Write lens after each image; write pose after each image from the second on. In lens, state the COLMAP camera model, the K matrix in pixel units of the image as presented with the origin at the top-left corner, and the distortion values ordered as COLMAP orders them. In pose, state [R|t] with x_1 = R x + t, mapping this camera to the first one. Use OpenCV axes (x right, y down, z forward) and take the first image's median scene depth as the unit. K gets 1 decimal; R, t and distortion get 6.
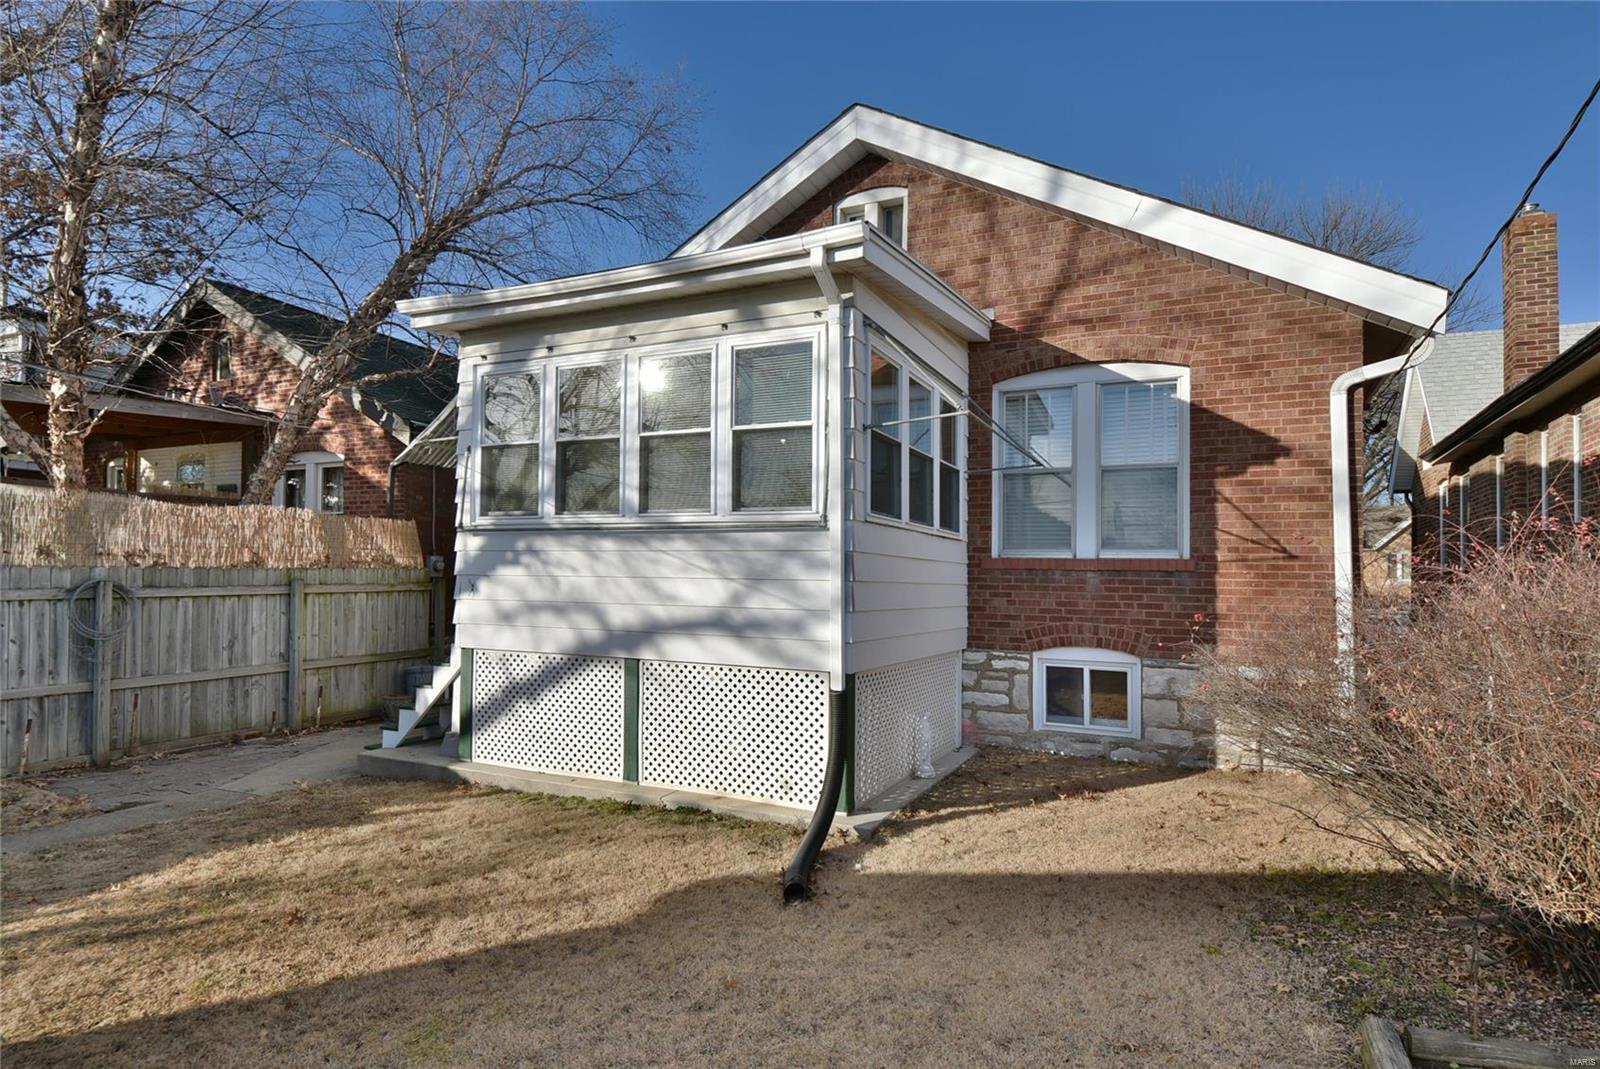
lens RADIAL K [[851.5, 0, 800.0], [0, 851.5, 619.1], [0, 0, 1]] dist [0.035156, -0.036700]
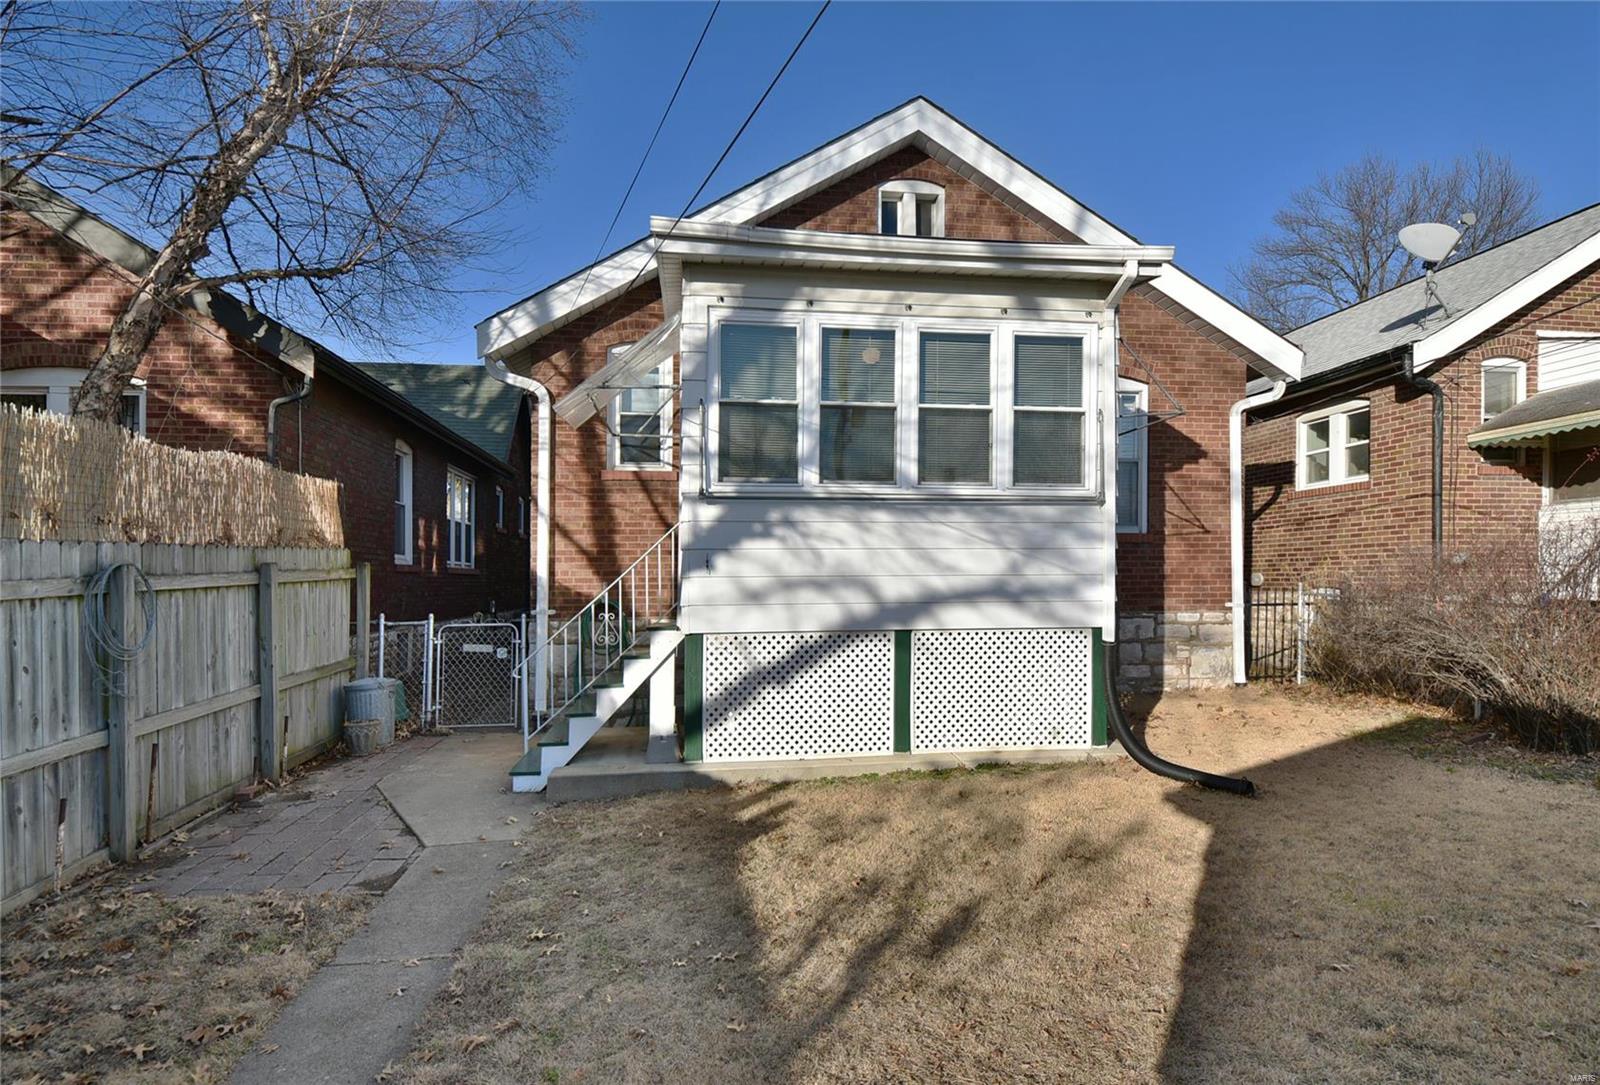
lens RADIAL K [[903.6, 0, 834.2], [0, 903.6, 647.4], [0, 0, 1]] dist [0.031278, -0.028649]
pose [[0.808701, -0.072021, 0.583794, -0.858387], [0.047053, 0.997216, 0.057843, 0.000880], [-0.586334, -0.019309, 0.809839, 0.178783]]
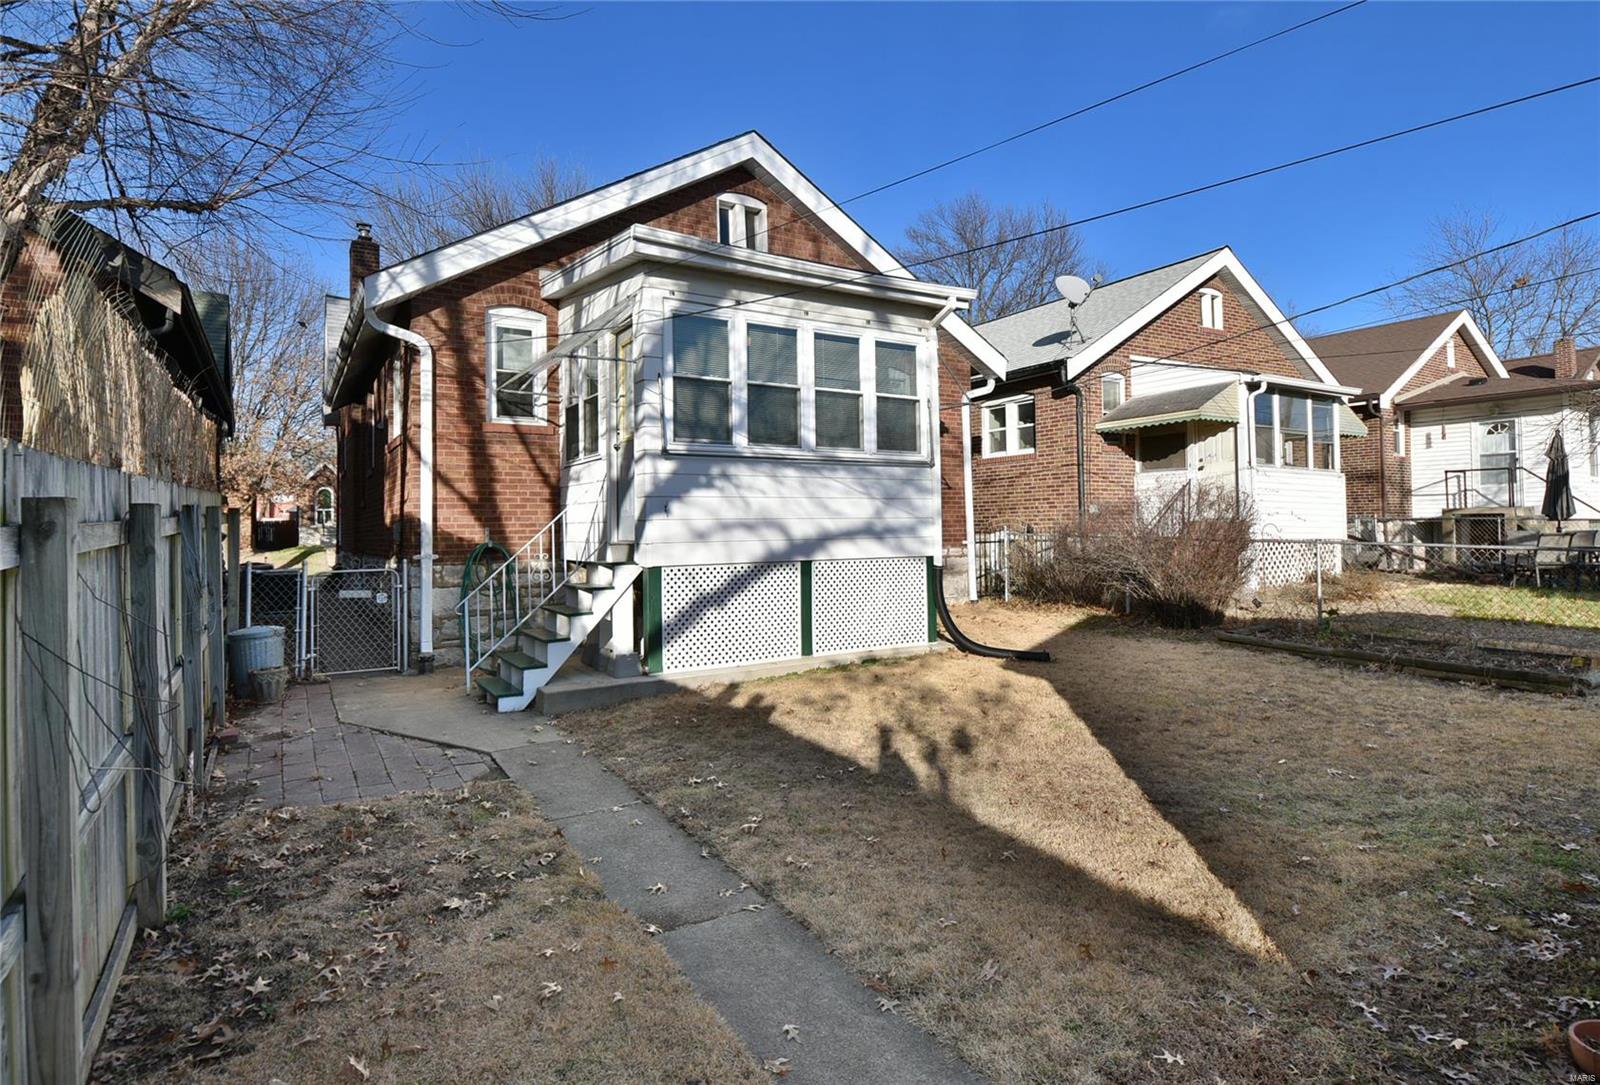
lens RADIAL K [[861.7, 0, 896.7], [0, 861.7, 595.4], [0, 0, 1]] dist [0.018884, -0.000942]
pose [[0.465032, -0.099929, 0.879636, -1.252256], [0.059616, 0.994888, 0.081505, -0.000407], [-0.883285, 0.014537, 0.468612, 0.255223]]
